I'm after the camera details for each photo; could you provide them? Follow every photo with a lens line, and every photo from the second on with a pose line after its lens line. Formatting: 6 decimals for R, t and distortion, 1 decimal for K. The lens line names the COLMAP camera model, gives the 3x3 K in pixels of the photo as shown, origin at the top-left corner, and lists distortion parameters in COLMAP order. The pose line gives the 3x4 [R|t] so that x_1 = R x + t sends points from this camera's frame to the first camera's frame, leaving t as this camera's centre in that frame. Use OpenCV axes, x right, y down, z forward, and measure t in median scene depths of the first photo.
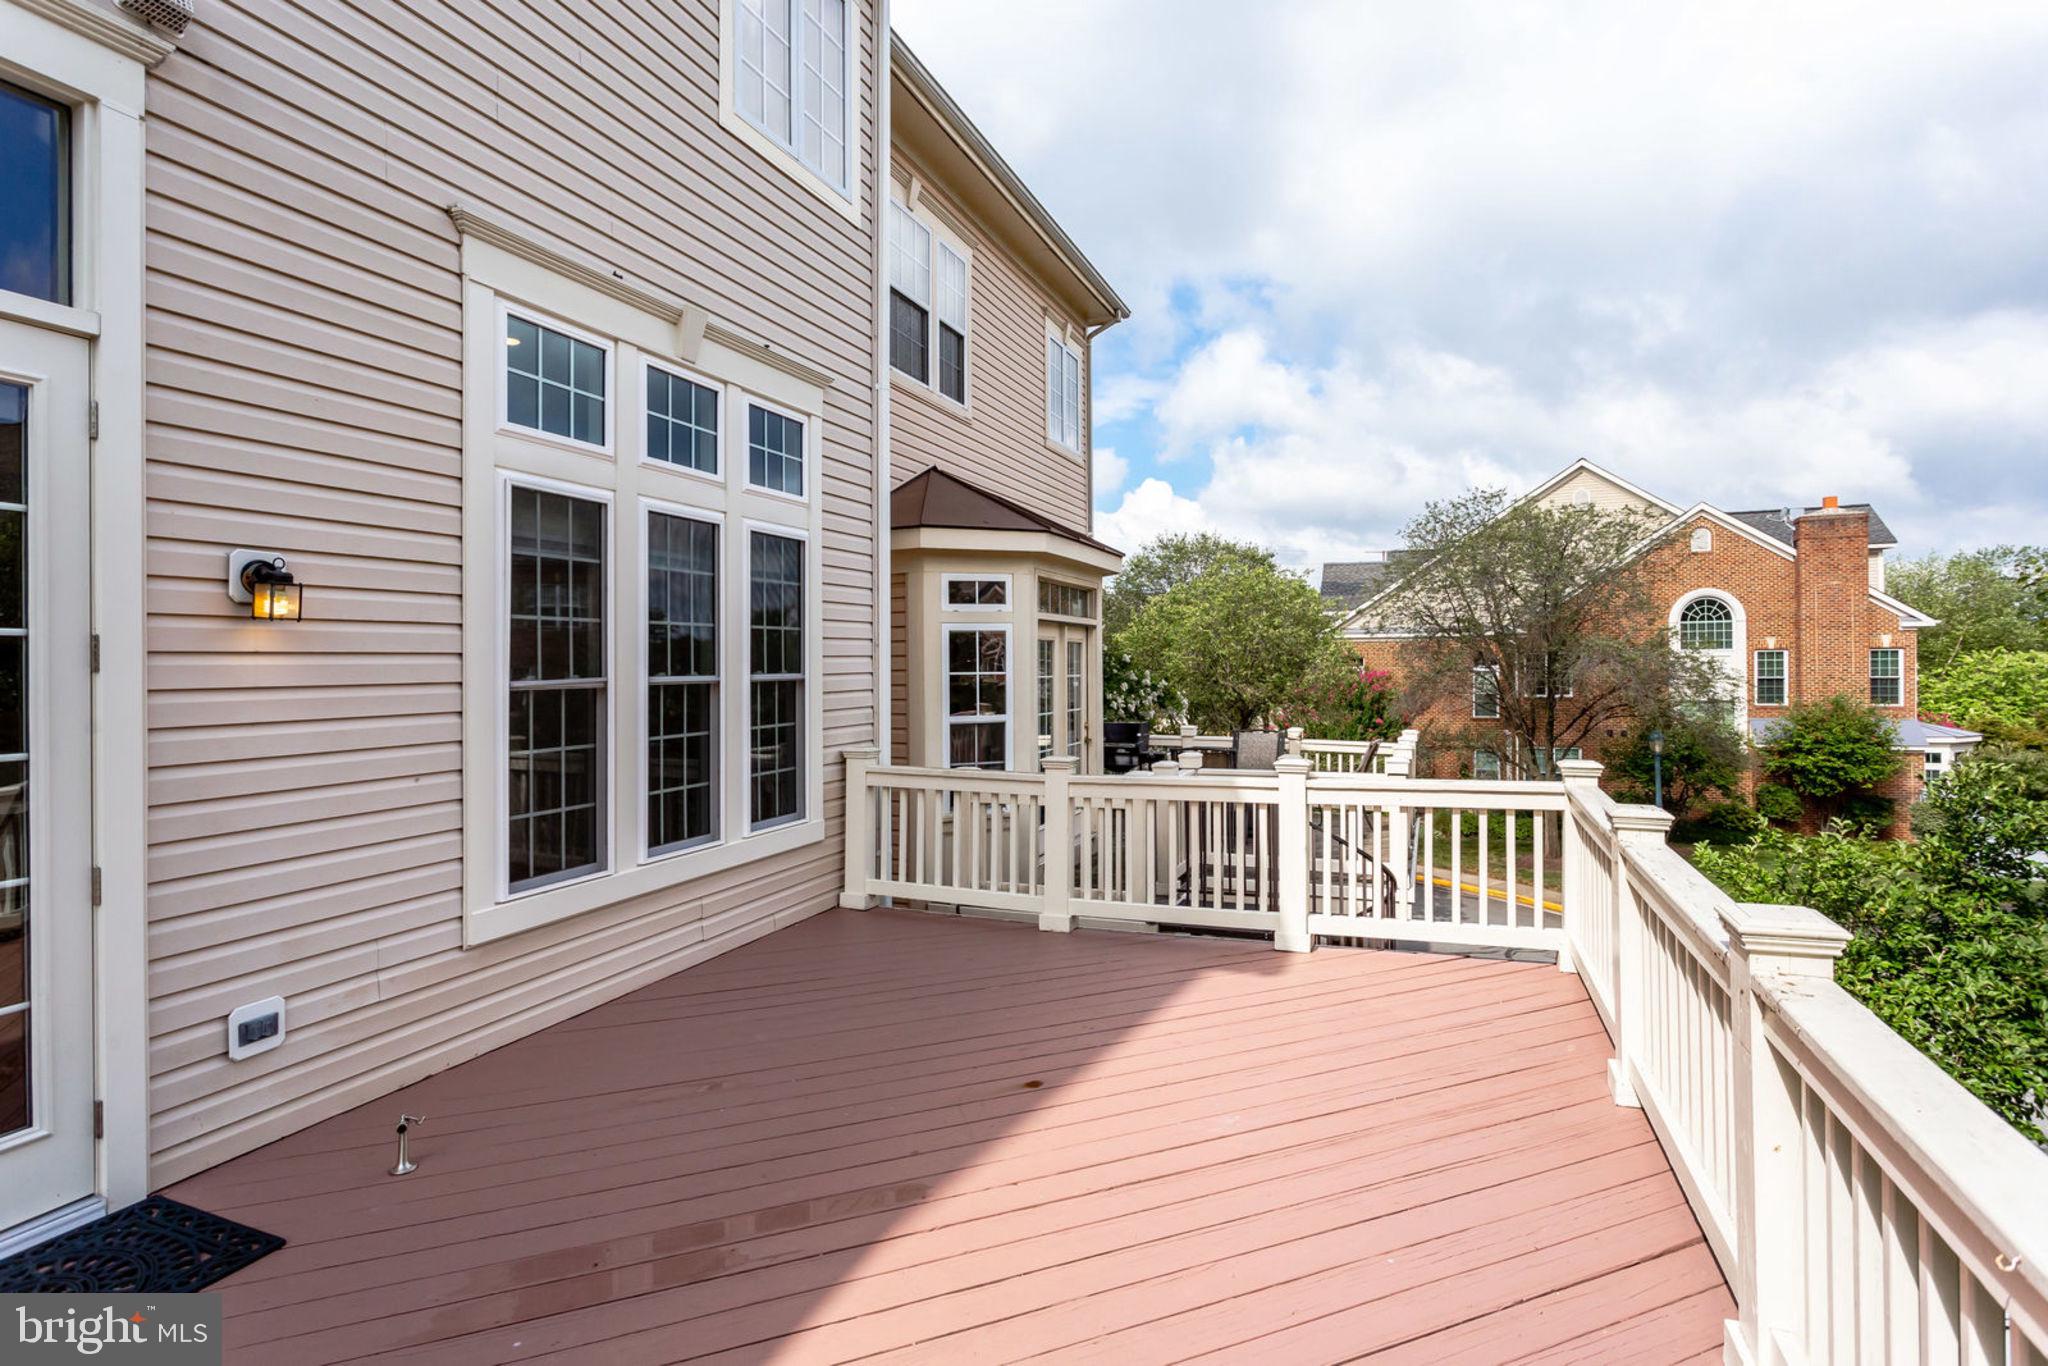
lens RADIAL K [[1012.9, 0, 1025.1], [0, 1012.9, 648.7], [0, 0, 1]] dist [-0.004287, -0.000779]
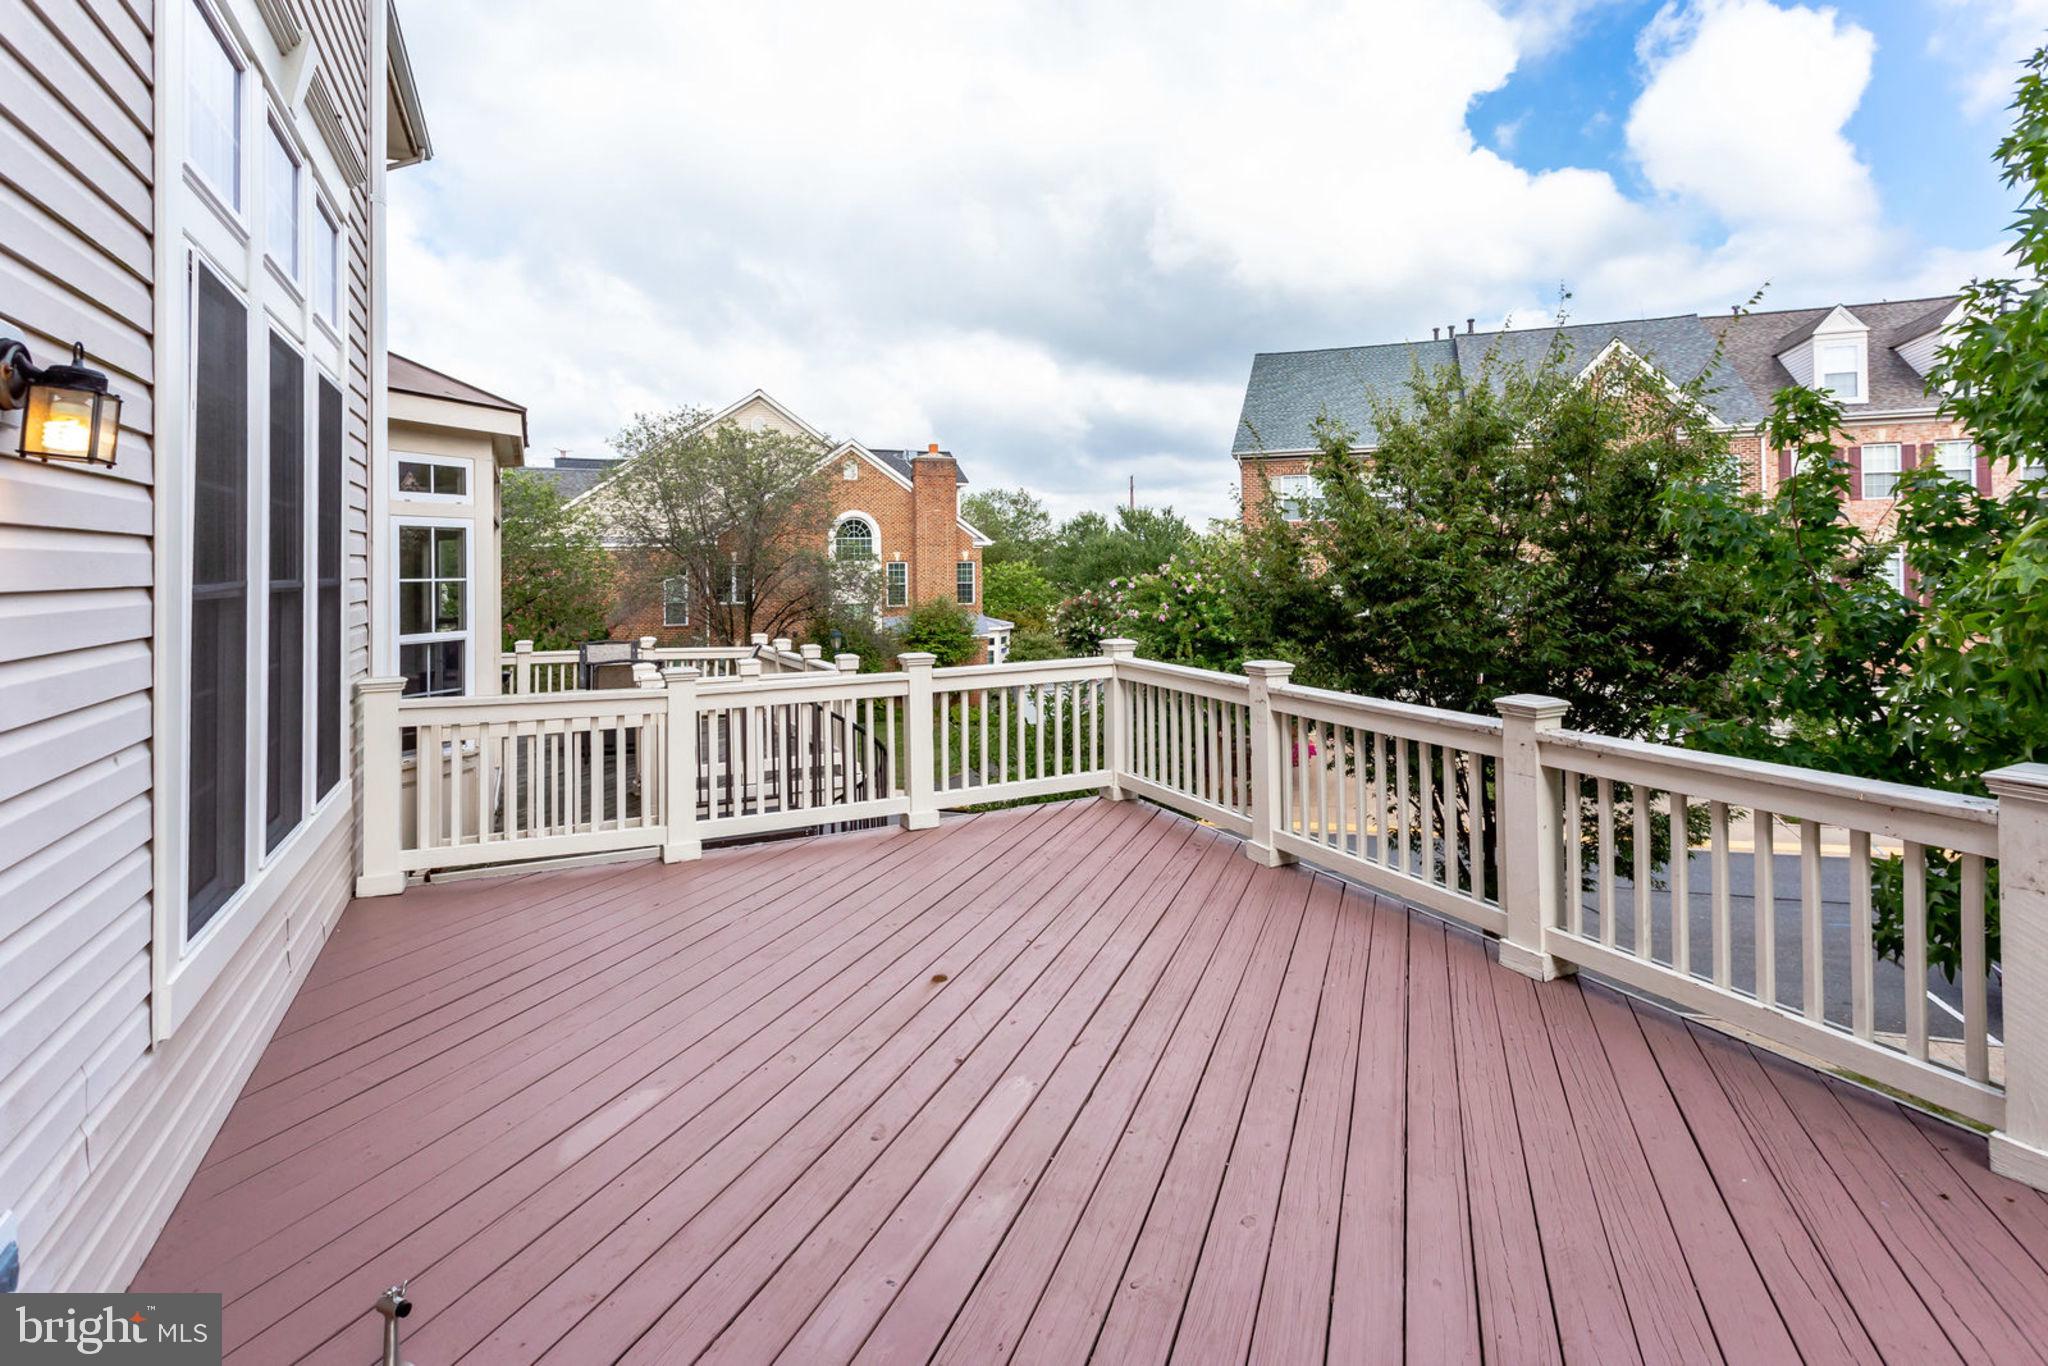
lens RADIAL K [[1014.9, 0, 1021.0], [0, 1014.9, 556.4], [0, 0, 1]] dist [-0.001368, 0.000004]
pose [[0.682130, 0.009483, 0.731169, -0.233575], [-0.006376, 0.999955, -0.007021, 0.006226], [-0.731203, 0.000127, 0.682160, 0.088005]]
